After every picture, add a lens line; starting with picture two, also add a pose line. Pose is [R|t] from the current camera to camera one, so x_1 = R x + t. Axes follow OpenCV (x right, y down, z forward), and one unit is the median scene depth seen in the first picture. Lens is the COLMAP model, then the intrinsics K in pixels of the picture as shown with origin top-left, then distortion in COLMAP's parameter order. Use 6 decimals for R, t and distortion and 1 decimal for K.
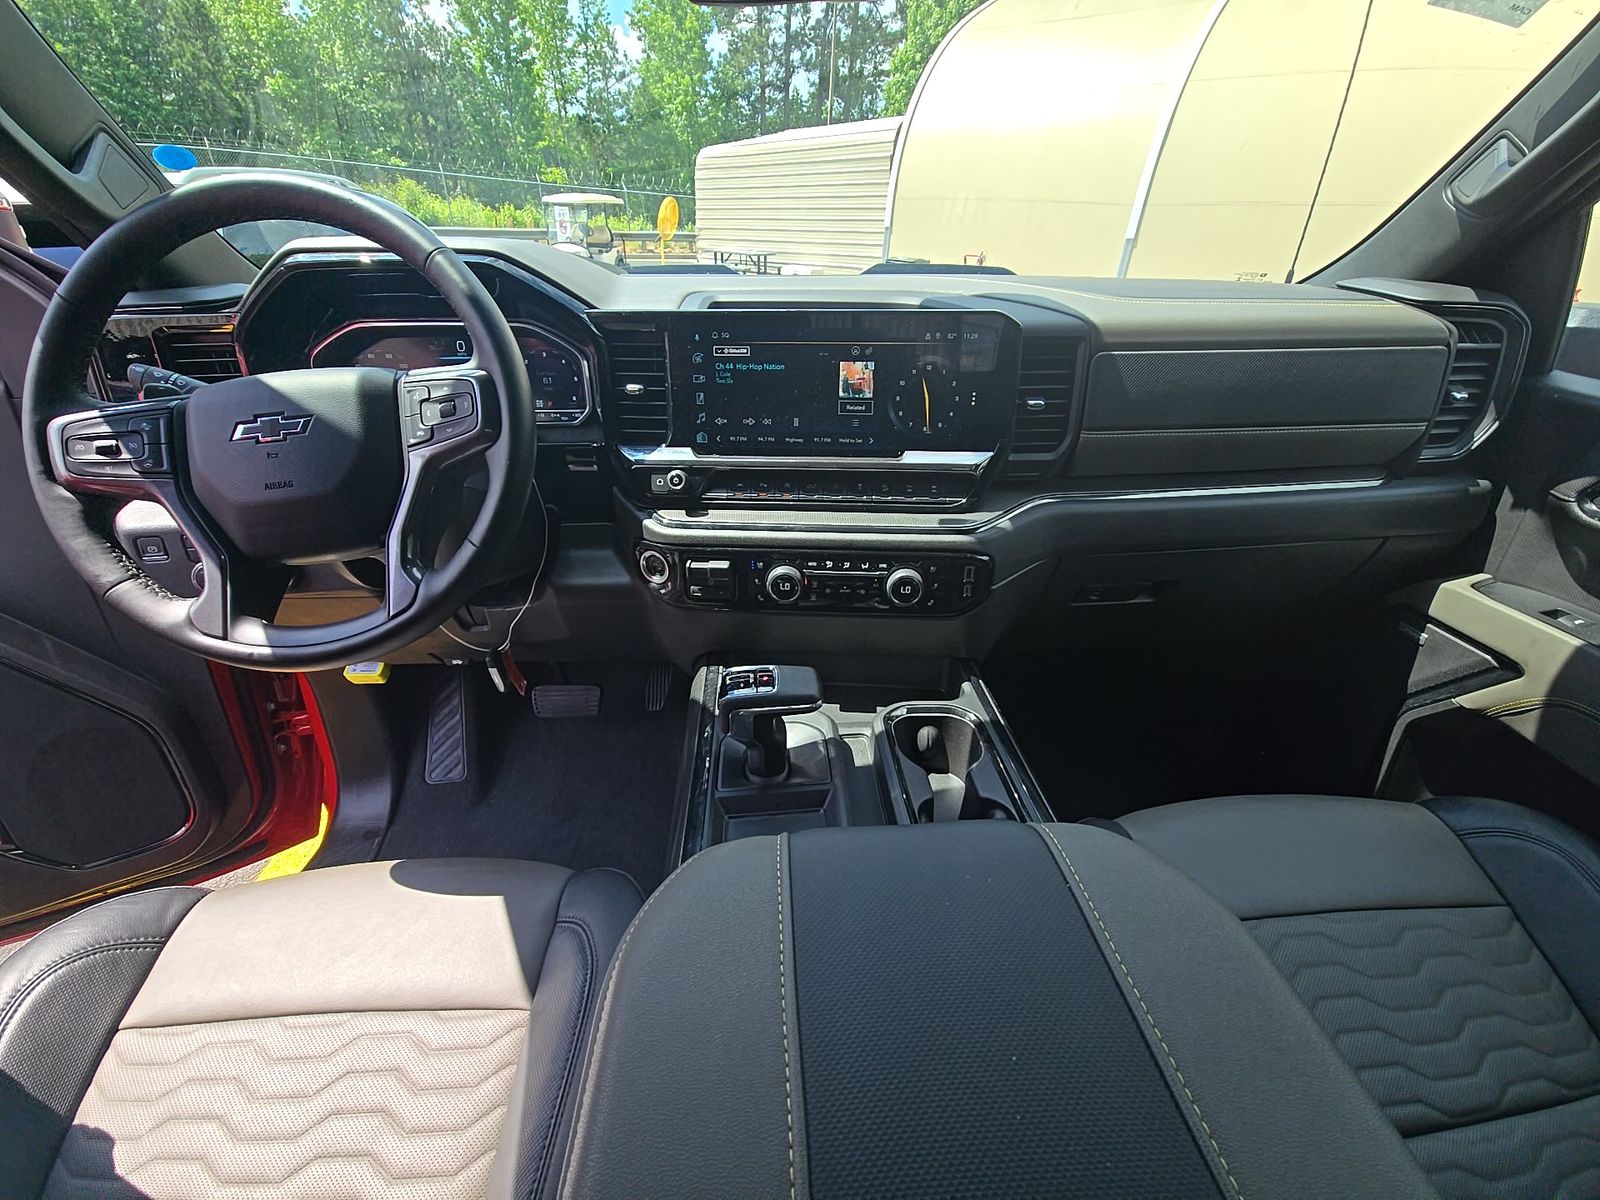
lens RADIAL K [[640.0, 0, 800.0], [0, 640.0, 600.0], [0, 0, 1]] dist [-0.001246, 0.000013]
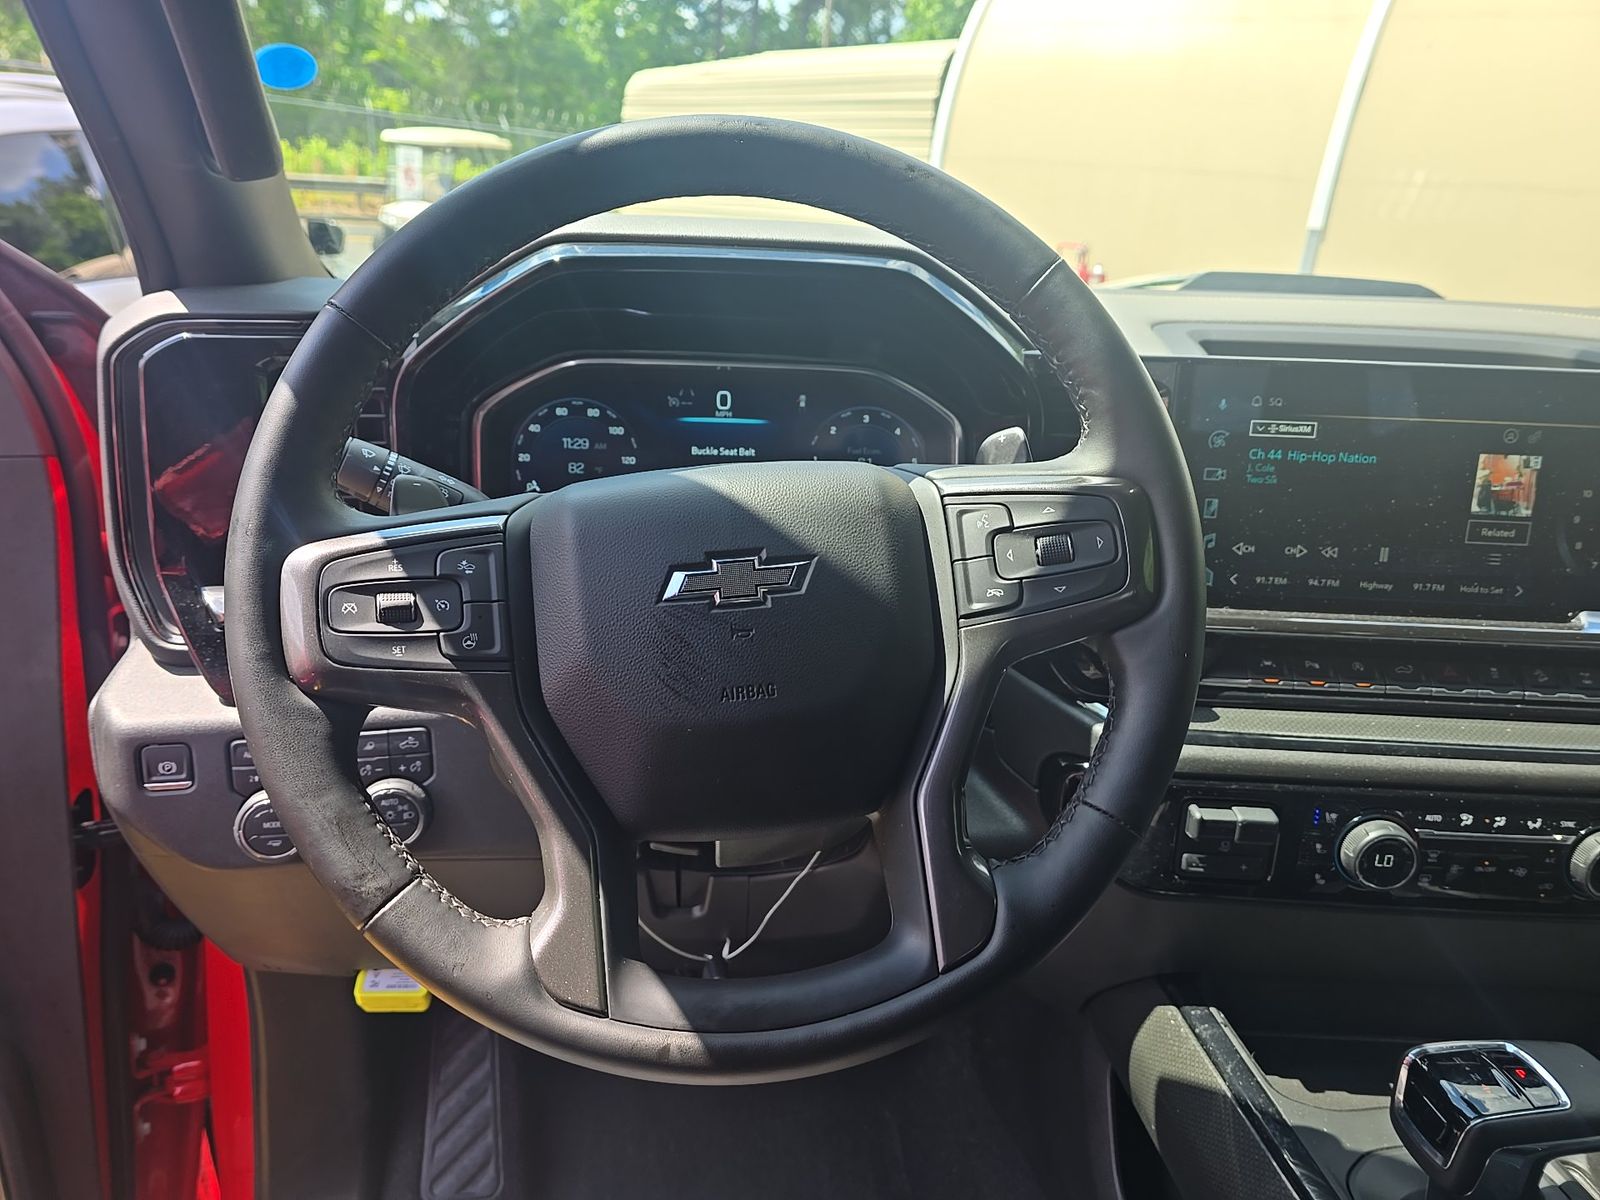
lens RADIAL K [[1068.3, 0, 790.8], [0, 1068.3, 597.0], [0, 0, 1]] dist [0.074241, -0.084888]
pose [[0.998981, 0.024712, 0.037770, -0.566720], [-0.017990, 0.985460, -0.168953, -0.077858], [-0.041396, 0.168101, 0.984900, 0.113179]]
